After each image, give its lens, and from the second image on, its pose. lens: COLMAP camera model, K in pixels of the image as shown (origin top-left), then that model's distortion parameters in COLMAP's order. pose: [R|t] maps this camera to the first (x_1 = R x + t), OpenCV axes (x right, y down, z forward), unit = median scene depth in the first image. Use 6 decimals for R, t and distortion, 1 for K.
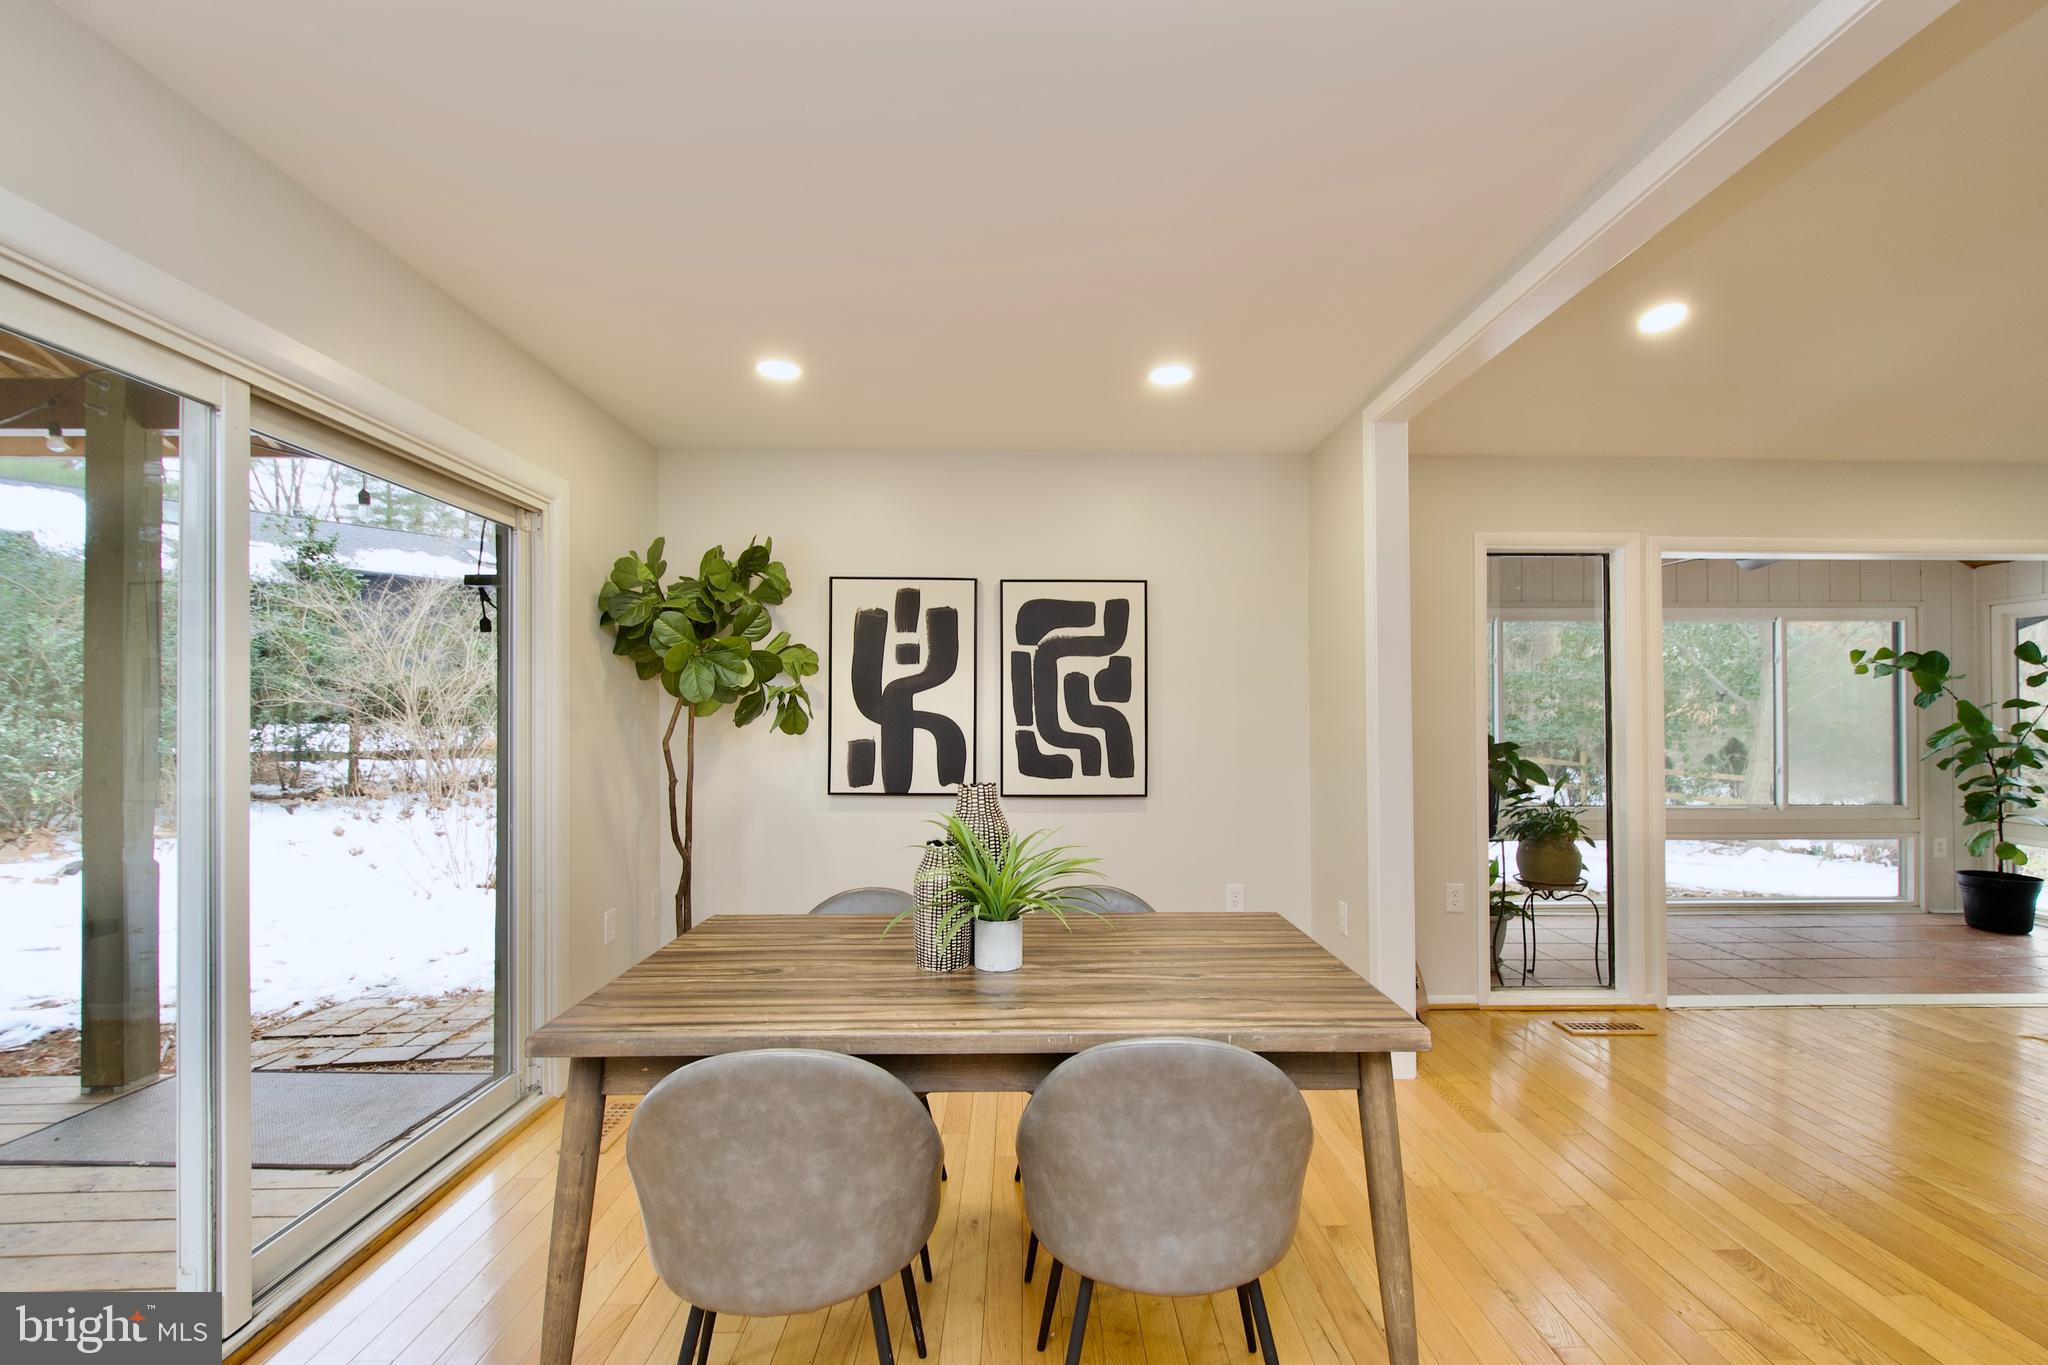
lens RADIAL K [[898.2, 0, 1040.0], [0, 898.2, 711.3], [0, 0, 1]] dist [0.007395, -0.004521]
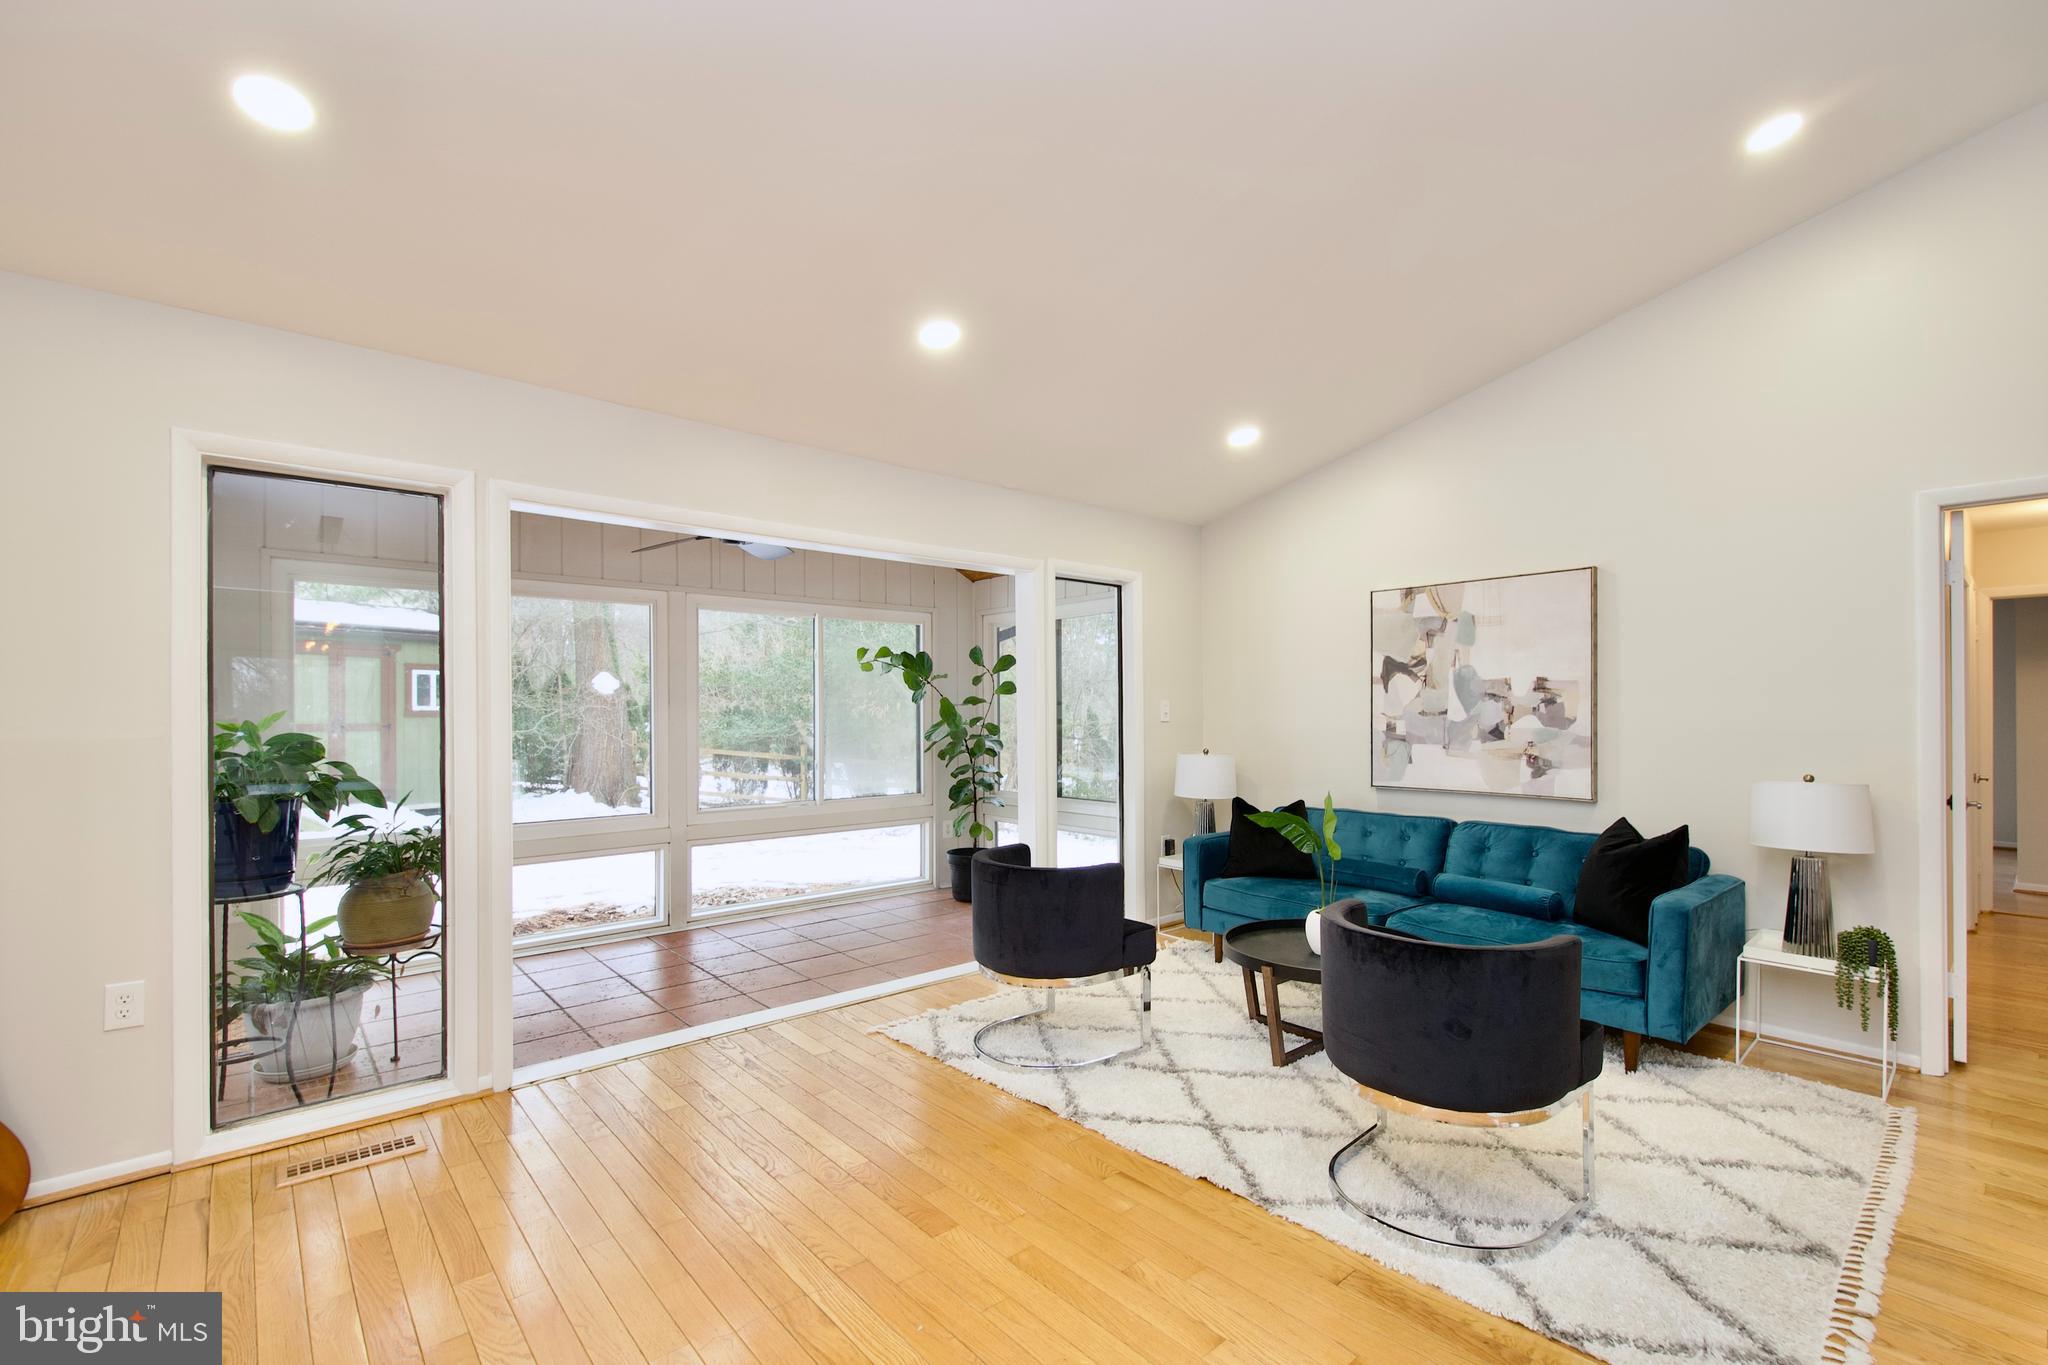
lens RADIAL K [[898.2, 0, 1040.0], [0, 898.2, 711.3], [0, 0, 1]] dist [0.007395, -0.004521]
pose [[0.761511, -0.002075, 0.648149, 0.401221], [-0.001149, 0.999989, 0.004551, -0.000081], [-0.648151, -0.004210, 0.761500, 0.083244]]
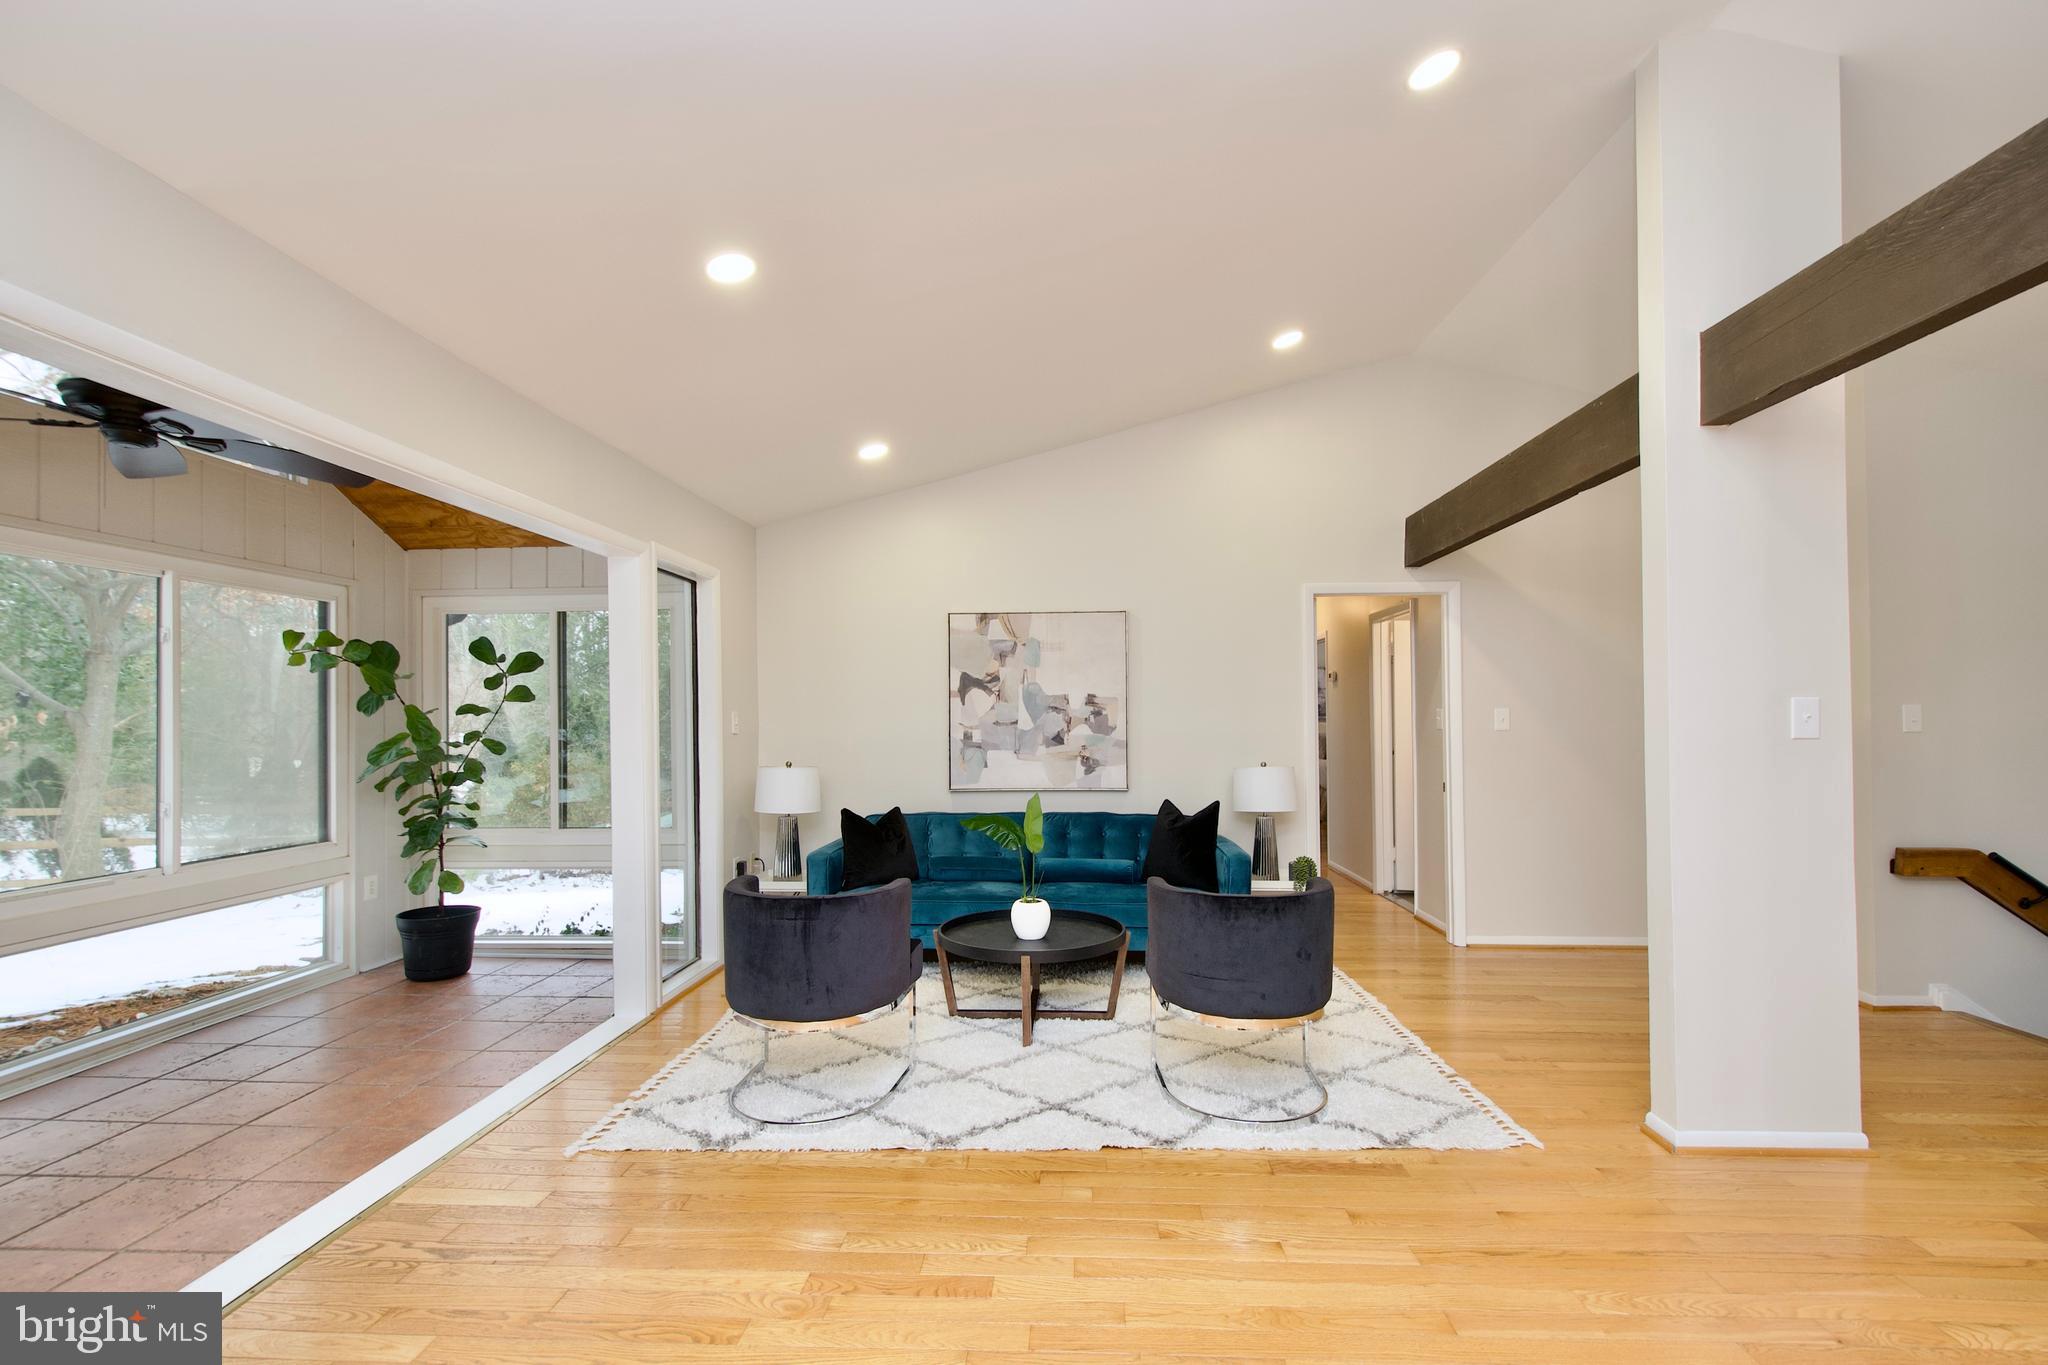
lens RADIAL K [[898.2, 0, 1040.0], [0, 898.2, 711.3], [0, 0, 1]] dist [0.007395, -0.004521]
pose [[0.066488, 0.010750, 0.997729, 0.255291], [0.001049, 0.999941, -0.010844, 0.002767], [-0.997787, 0.001767, 0.066472, 0.383379]]
